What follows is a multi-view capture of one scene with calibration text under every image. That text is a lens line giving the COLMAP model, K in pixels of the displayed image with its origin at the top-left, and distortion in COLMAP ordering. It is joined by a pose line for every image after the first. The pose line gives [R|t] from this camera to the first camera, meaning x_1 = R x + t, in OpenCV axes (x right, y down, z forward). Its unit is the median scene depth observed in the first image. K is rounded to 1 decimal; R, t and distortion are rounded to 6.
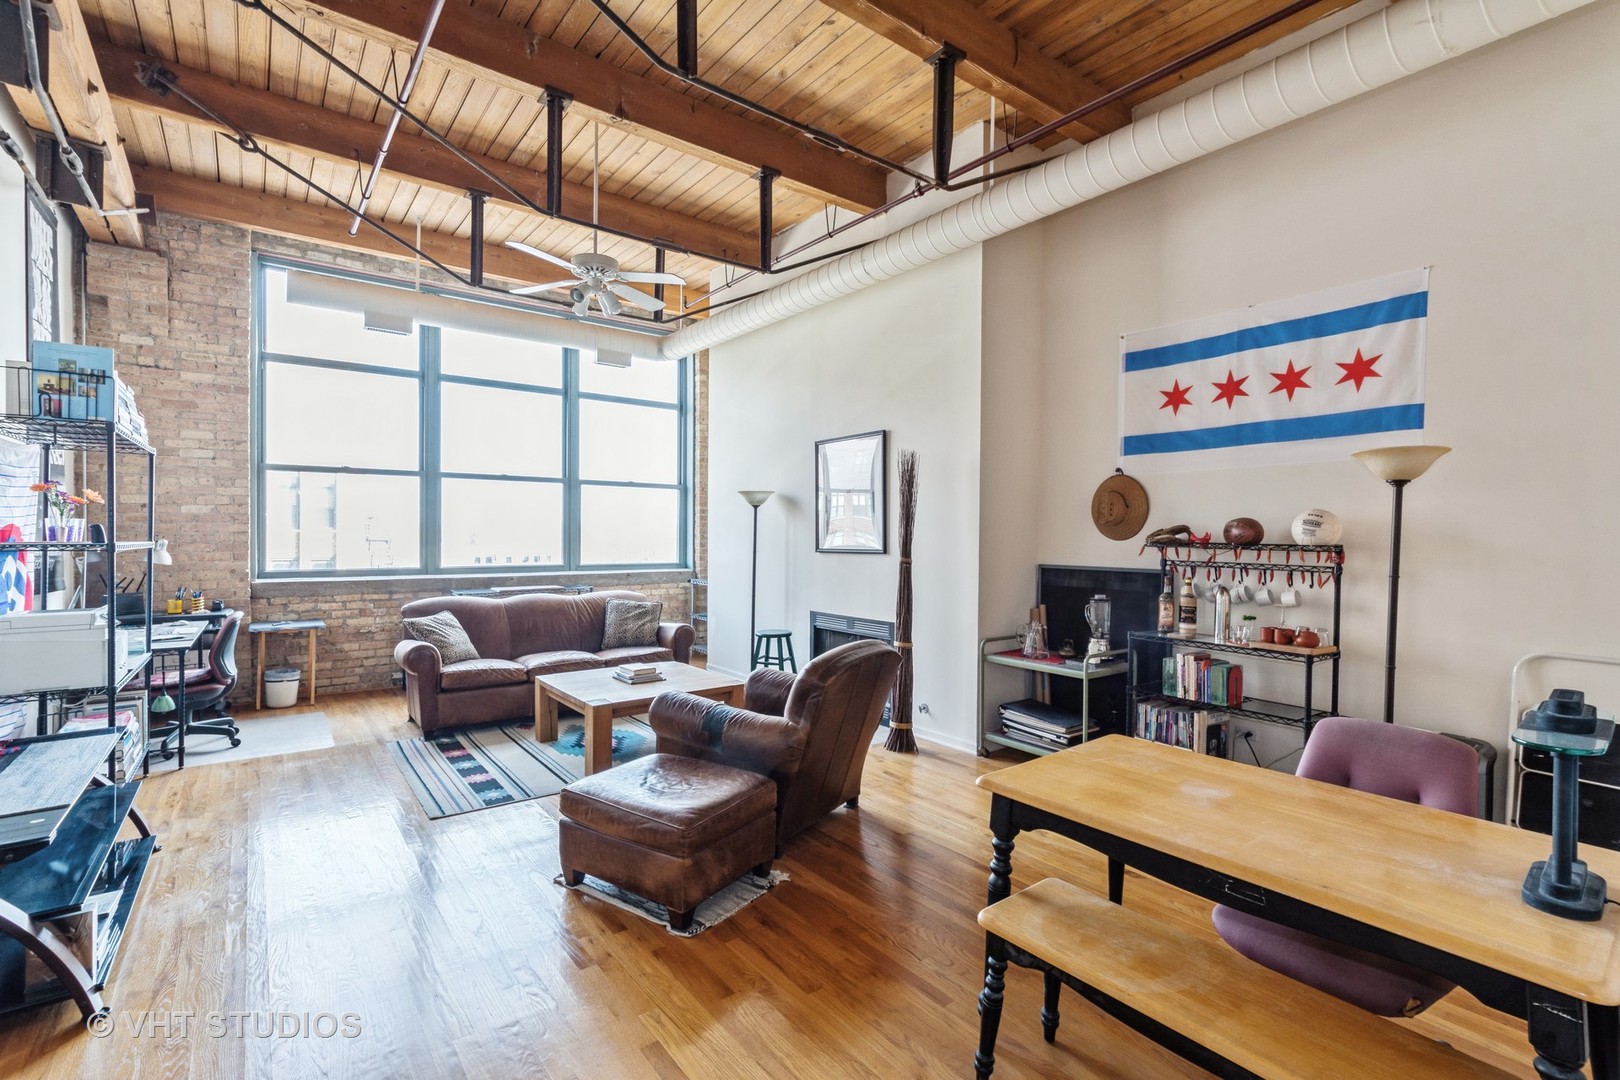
lens RADIAL K [[725.7, 0, 805.5], [0, 725.7, 544.6], [0, 0, 1]] dist [-0.001015, -0.000445]
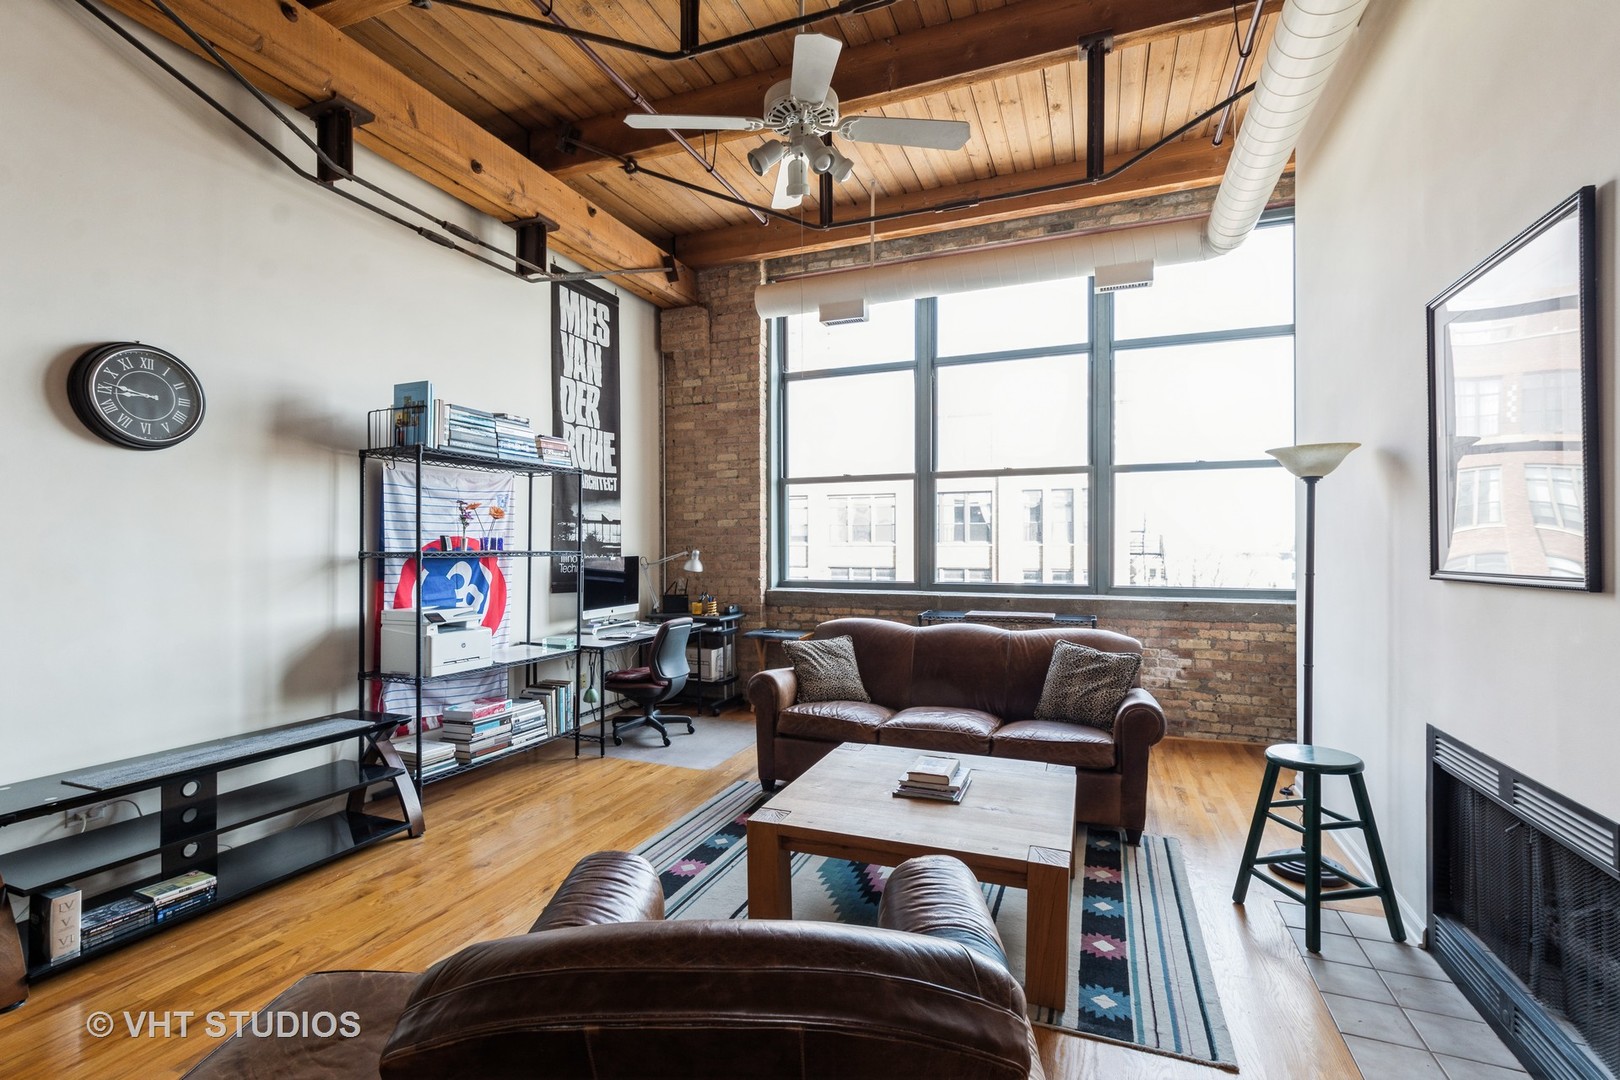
lens RADIAL K [[725.7, 0, 805.5], [0, 725.7, 544.6], [0, 0, 1]] dist [-0.001015, -0.000445]
pose [[0.520103, -0.008339, -0.854063, 0.181424], [-0.007405, 0.999871, -0.014272, -0.000508], [0.854071, 0.013747, 0.519974, 0.509507]]
